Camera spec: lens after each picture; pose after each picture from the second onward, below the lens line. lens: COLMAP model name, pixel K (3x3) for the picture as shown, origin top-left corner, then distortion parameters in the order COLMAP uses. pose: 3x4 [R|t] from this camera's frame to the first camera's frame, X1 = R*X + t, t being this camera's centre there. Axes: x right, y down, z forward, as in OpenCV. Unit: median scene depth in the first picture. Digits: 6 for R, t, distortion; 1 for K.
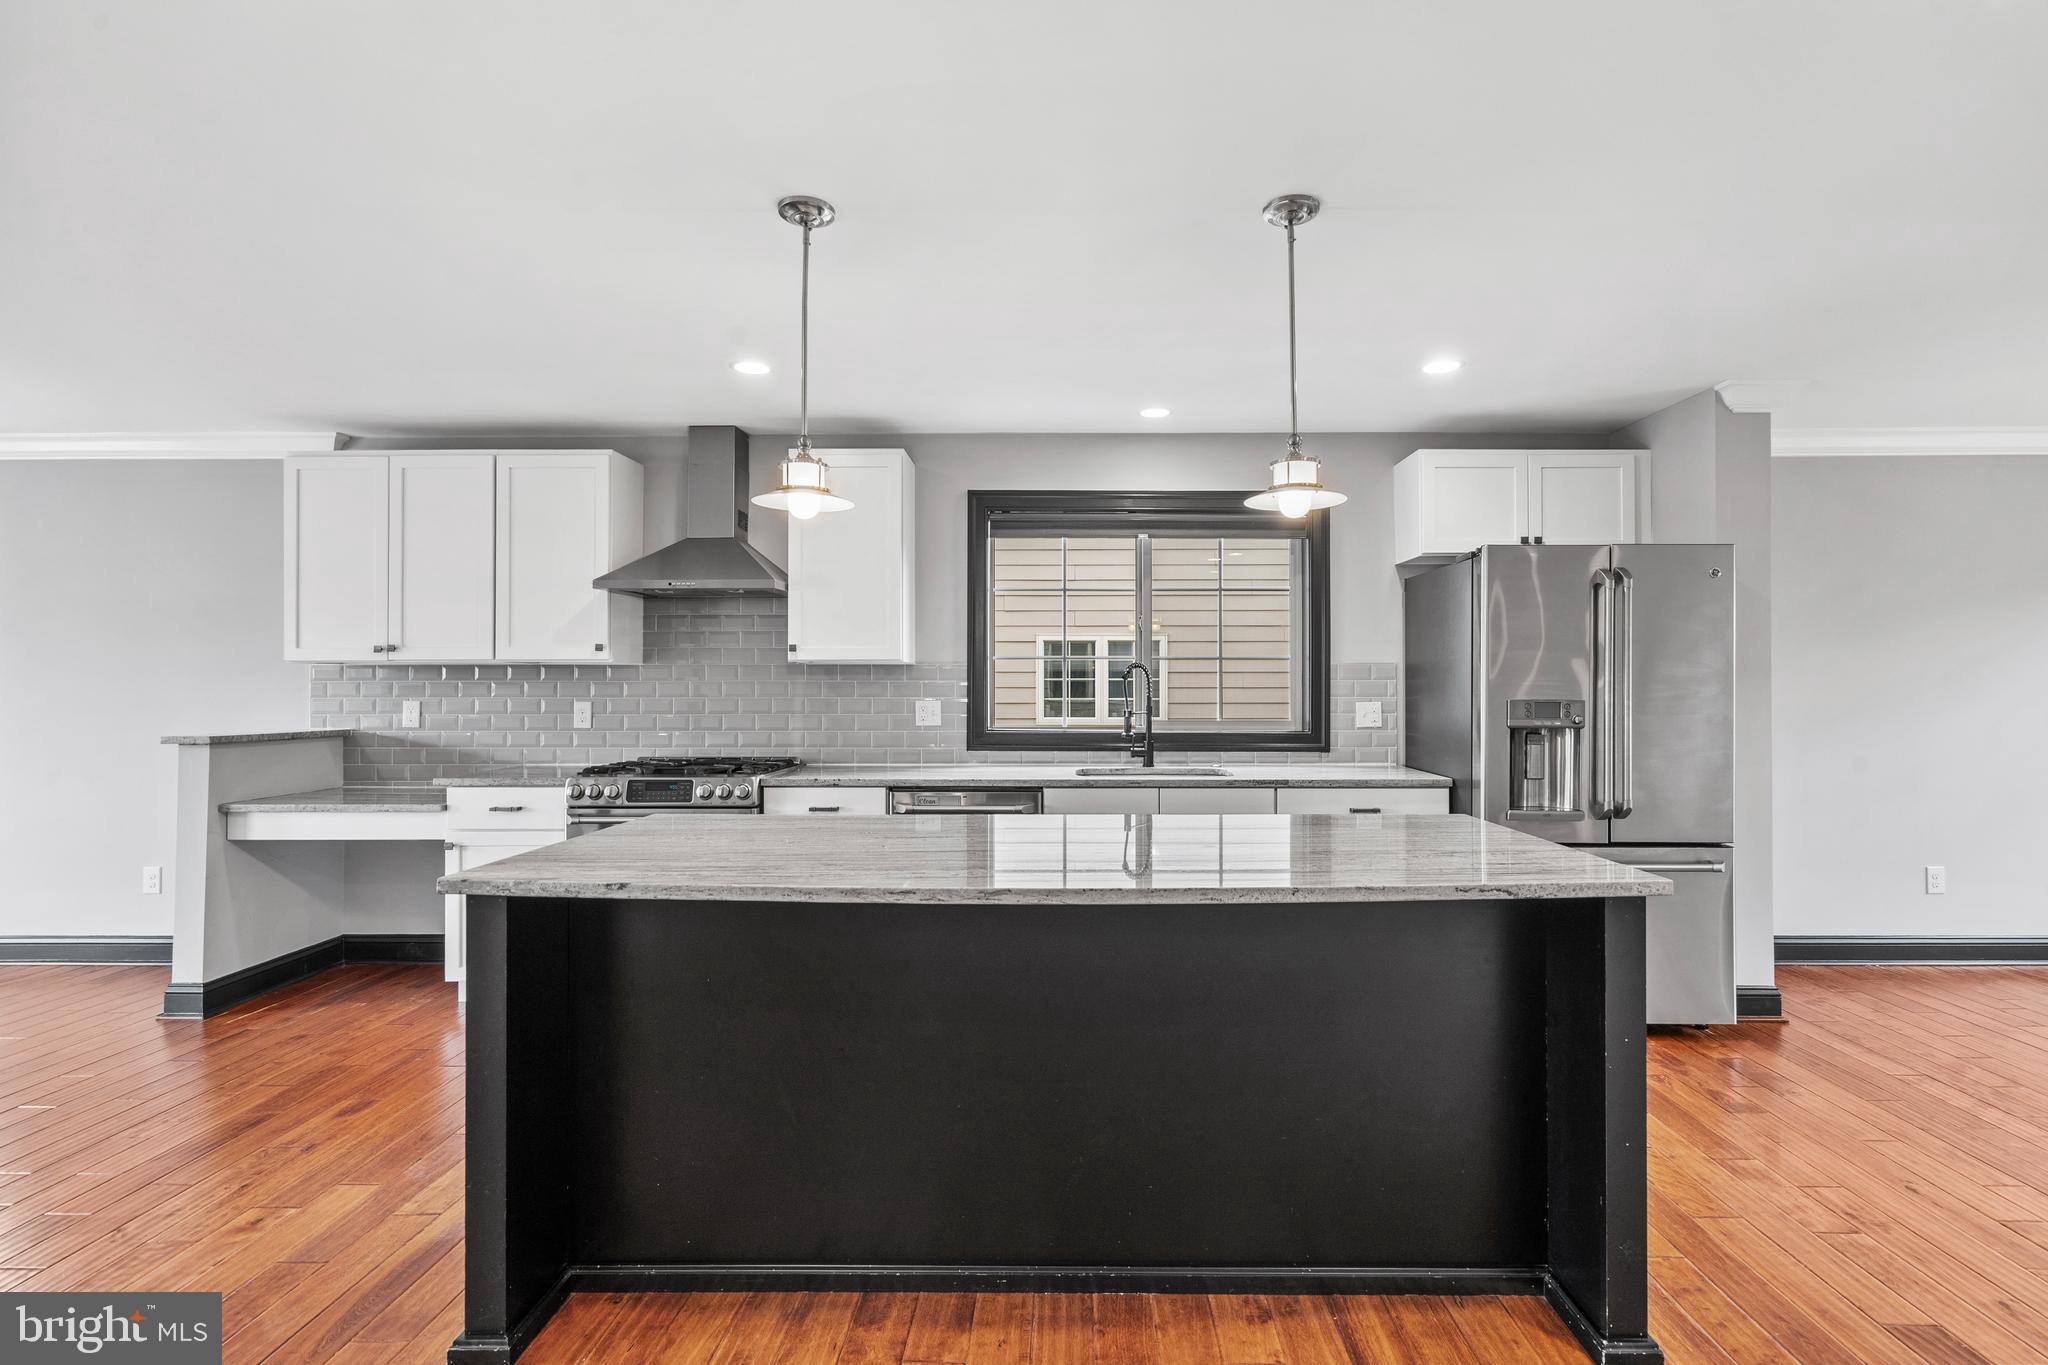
lens RADIAL K [[946.0, 0, 1030.0], [0, 946.0, 695.1], [0, 0, 1]] dist [0.006228, -0.000488]
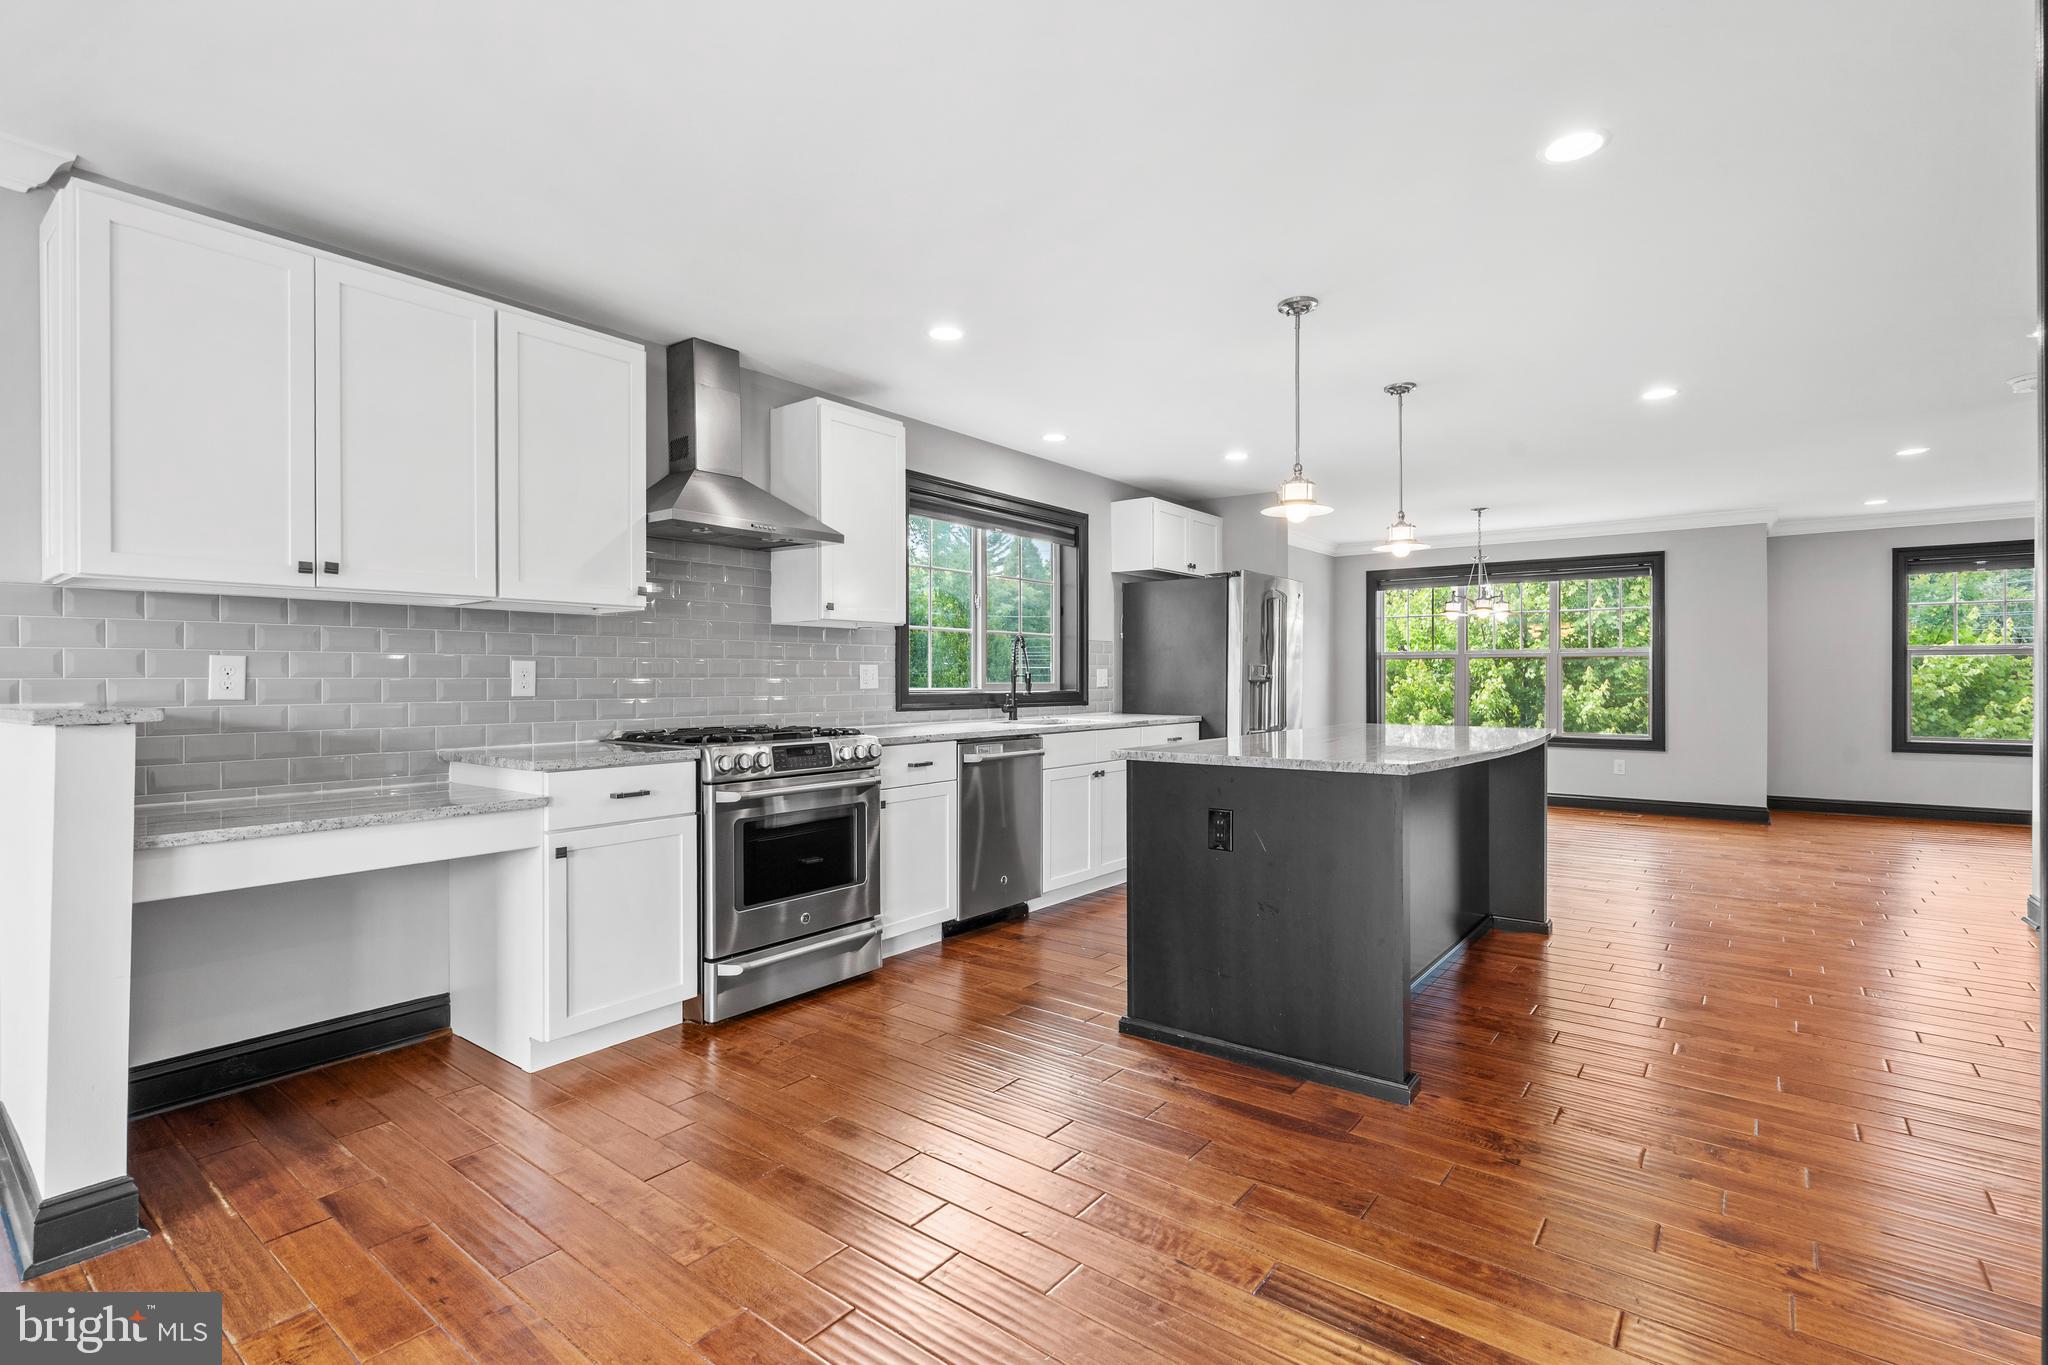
lens RADIAL K [[946.0, 0, 1027.4], [0, 946.0, 696.7], [0, 0, 1]] dist [0.006228, -0.000488]
pose [[0.609880, -0.015907, 0.792334, -0.836808], [0.006581, 0.999866, 0.015008, 0.027159], [-0.792466, -0.003939, 0.609903, 0.238844]]
